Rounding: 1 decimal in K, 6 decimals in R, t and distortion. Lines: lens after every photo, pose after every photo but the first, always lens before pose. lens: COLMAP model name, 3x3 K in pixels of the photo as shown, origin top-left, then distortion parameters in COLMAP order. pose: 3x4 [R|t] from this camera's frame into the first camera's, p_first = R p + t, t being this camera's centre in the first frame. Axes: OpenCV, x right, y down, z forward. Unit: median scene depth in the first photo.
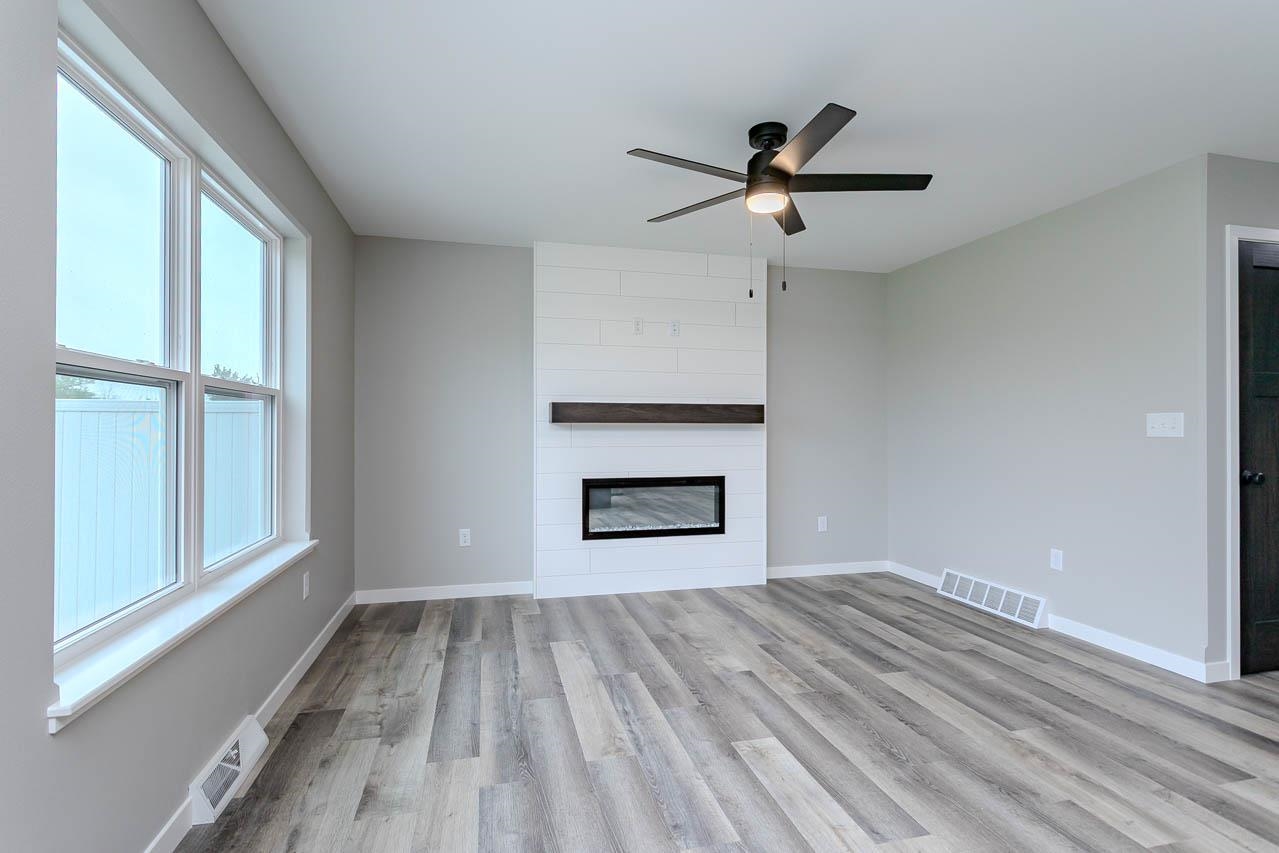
lens RADIAL K [[606.9, 0, 639.2], [0, 606.9, 430.2], [0, 0, 1]] dist [0.002359, 0.000664]
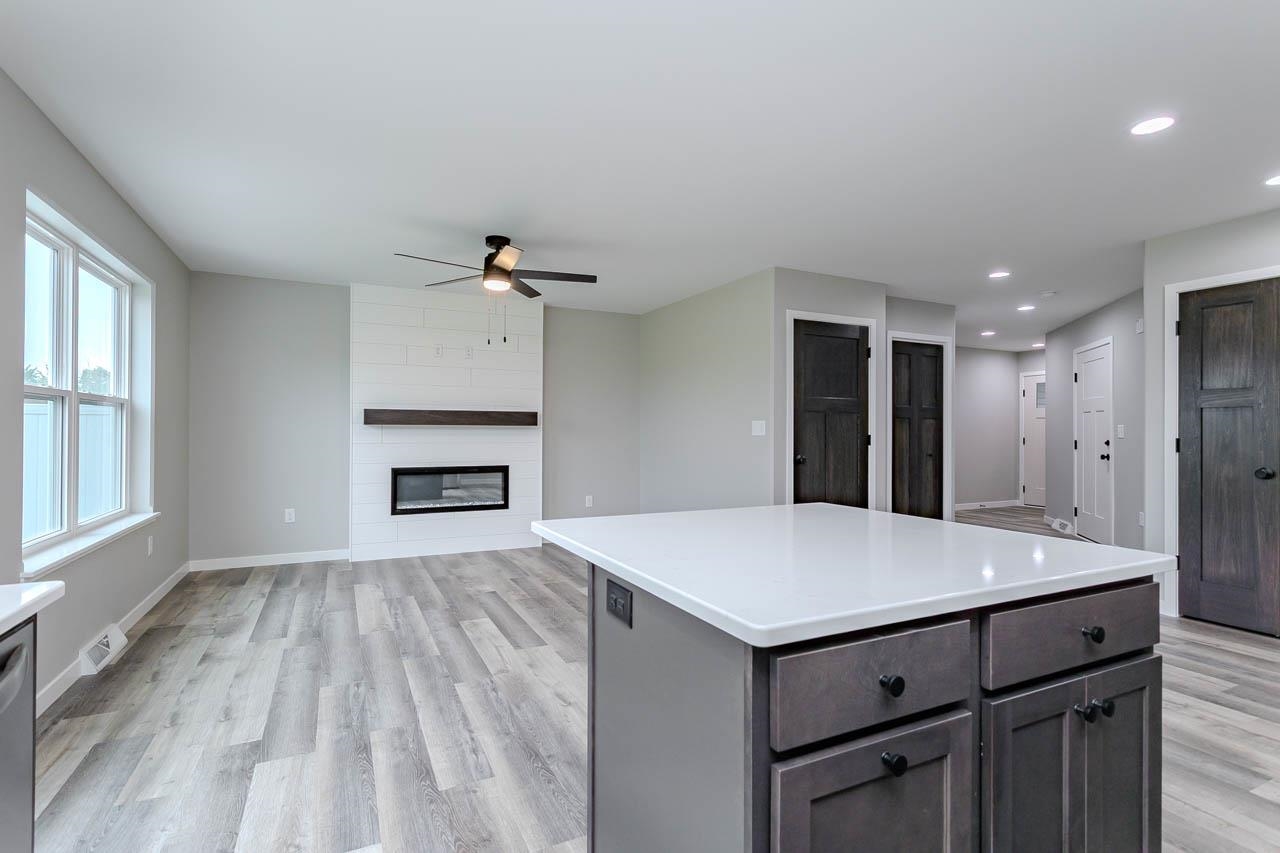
lens RADIAL K [[607.4, 0, 645.9], [0, 607.4, 428.6], [0, 0, 1]] dist [0.002359, 0.000664]
pose [[0.975391, 0.005131, 0.220423, 0.214961], [-0.003790, 0.999972, -0.006508, 0.004834], [-0.220450, 0.005513, 0.975383, -0.540851]]
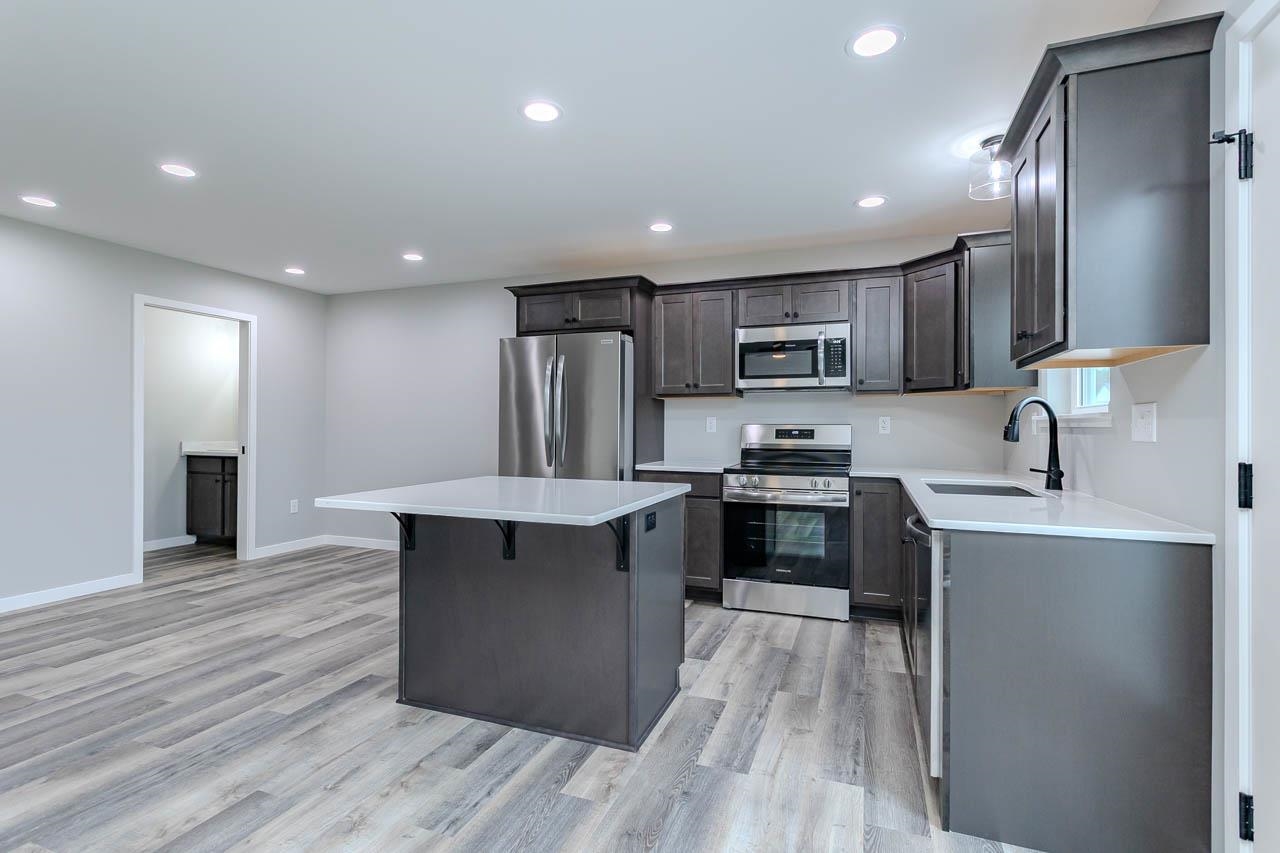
lens RADIAL K [[607.4, 0, 639.7], [0, 607.4, 424.0], [0, 0, 1]] dist [0.002359, 0.000664]
pose [[-0.820191, -0.003667, 0.572078, -0.151585], [-0.005407, 0.999984, -0.001342, -0.000784], [-0.572065, -0.004194, -0.820198, 0.556674]]
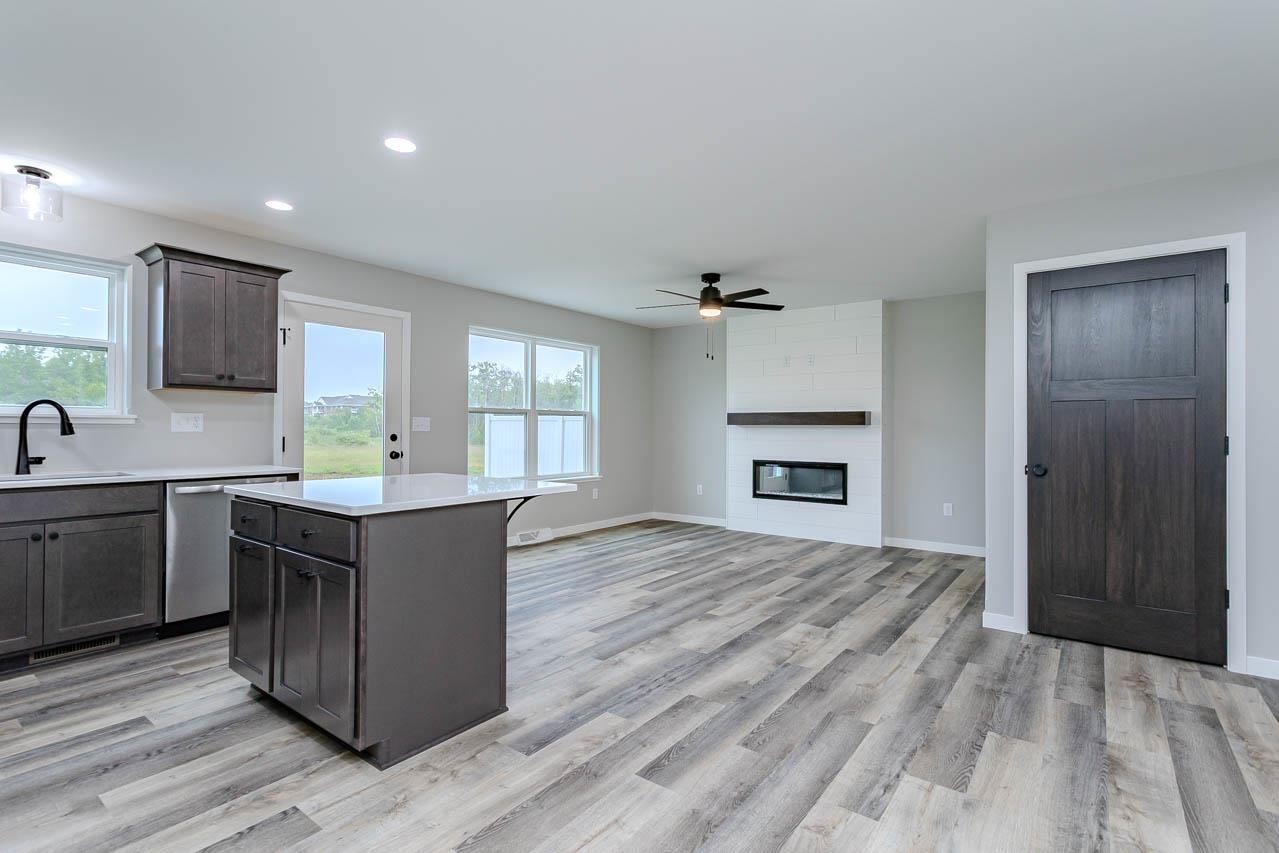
lens RADIAL K [[606.9, 0, 635.0], [0, 606.9, 423.9], [0, 0, 1]] dist [0.002359, 0.000664]
pose [[0.621248, -0.004562, -0.783601, 1.416835], [-0.005602, 0.999932, -0.010263, 0.005810], [0.783594, 0.010766, 0.621180, -0.357322]]
